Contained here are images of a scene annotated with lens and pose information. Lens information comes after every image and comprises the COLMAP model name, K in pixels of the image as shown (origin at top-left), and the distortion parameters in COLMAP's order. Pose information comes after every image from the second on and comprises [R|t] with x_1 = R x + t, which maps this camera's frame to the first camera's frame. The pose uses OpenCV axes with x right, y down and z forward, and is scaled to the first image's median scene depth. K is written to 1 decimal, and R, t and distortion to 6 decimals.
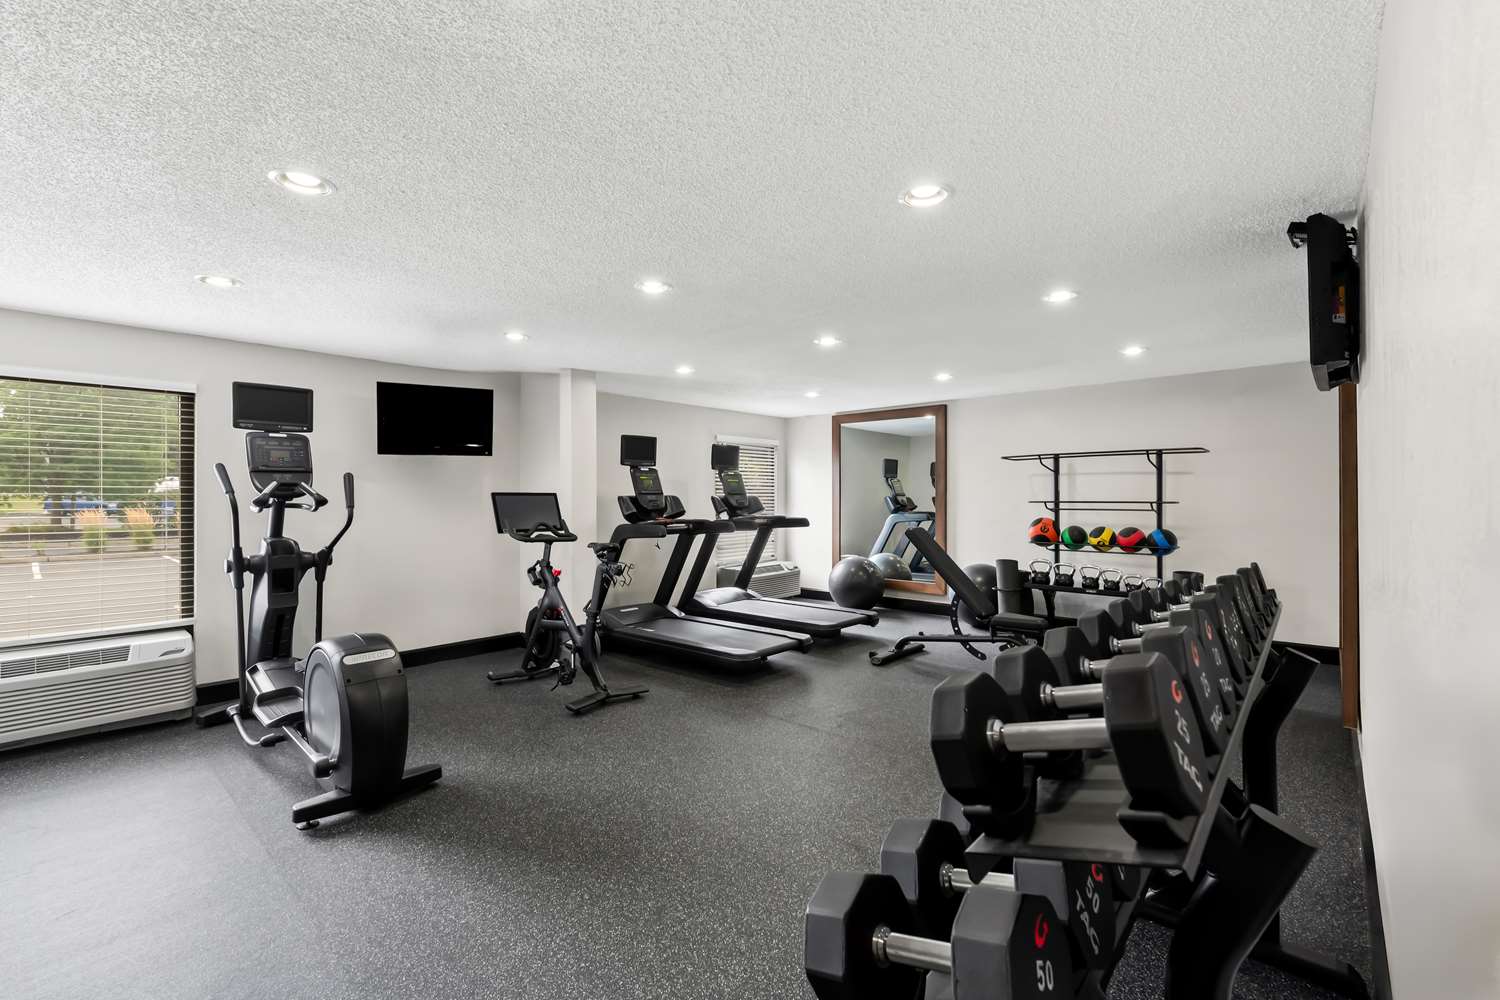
lens RADIAL K [[659.8, 0, 750.5], [0, 659.8, 456.1], [0, 0, 1]] dist [-0.000160, -0.000365]
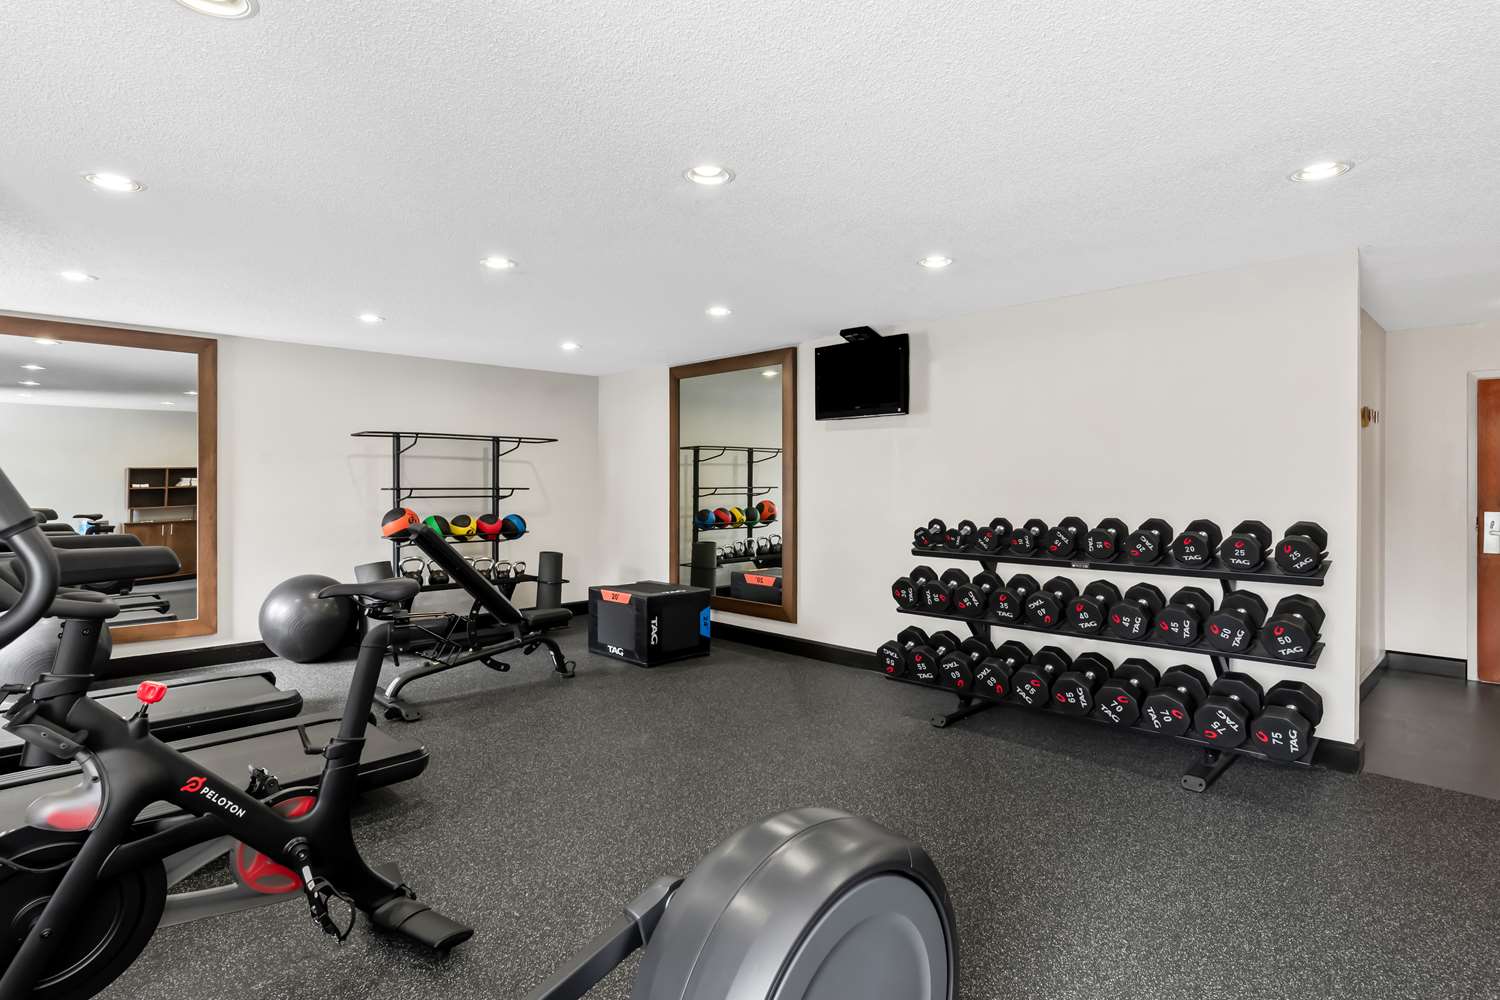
lens RADIAL K [[781.6, 0, 751.1], [0, 781.6, 475.0], [0, 0, 1]] dist [-0.000024, 0.000034]
pose [[0.064456, 0.007241, 0.997894, -0.601619], [-0.060486, 0.998163, -0.003336, 0.032225], [-0.996086, -0.060143, 0.064776, 0.575808]]
